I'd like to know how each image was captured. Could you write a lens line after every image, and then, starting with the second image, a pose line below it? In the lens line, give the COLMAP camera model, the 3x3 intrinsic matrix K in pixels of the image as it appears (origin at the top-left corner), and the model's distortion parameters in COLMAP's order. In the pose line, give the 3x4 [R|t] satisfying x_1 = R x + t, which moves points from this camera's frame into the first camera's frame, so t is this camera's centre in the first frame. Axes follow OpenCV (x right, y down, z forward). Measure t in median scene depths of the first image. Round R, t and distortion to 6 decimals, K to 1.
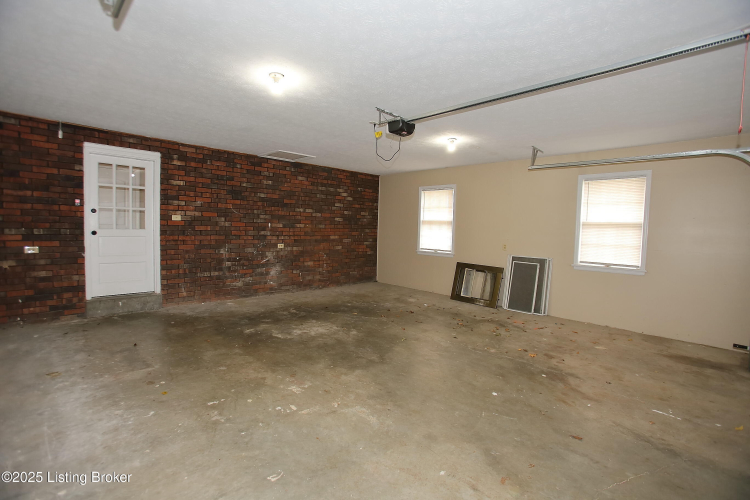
lens RADIAL K [[342.9, 0, 375.2], [0, 342.9, 246.6], [0, 0, 1]] dist [-0.067780, 0.016795]
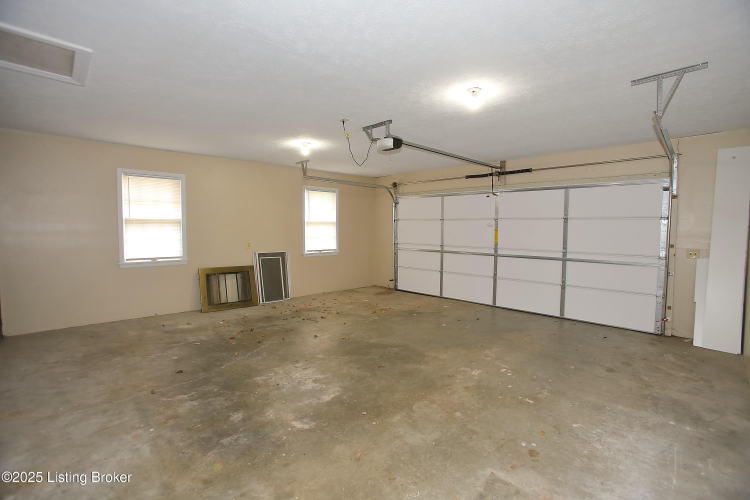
lens RADIAL K [[342.9, 0, 374.3], [0, 342.9, 254.2], [0, 0, 1]] dist [-0.067780, 0.016795]
pose [[0.013940, -0.100980, 0.994791, -0.888262], [0.052568, 0.993586, 0.100121, -0.077718], [-0.998520, 0.050899, 0.019159, 0.851044]]
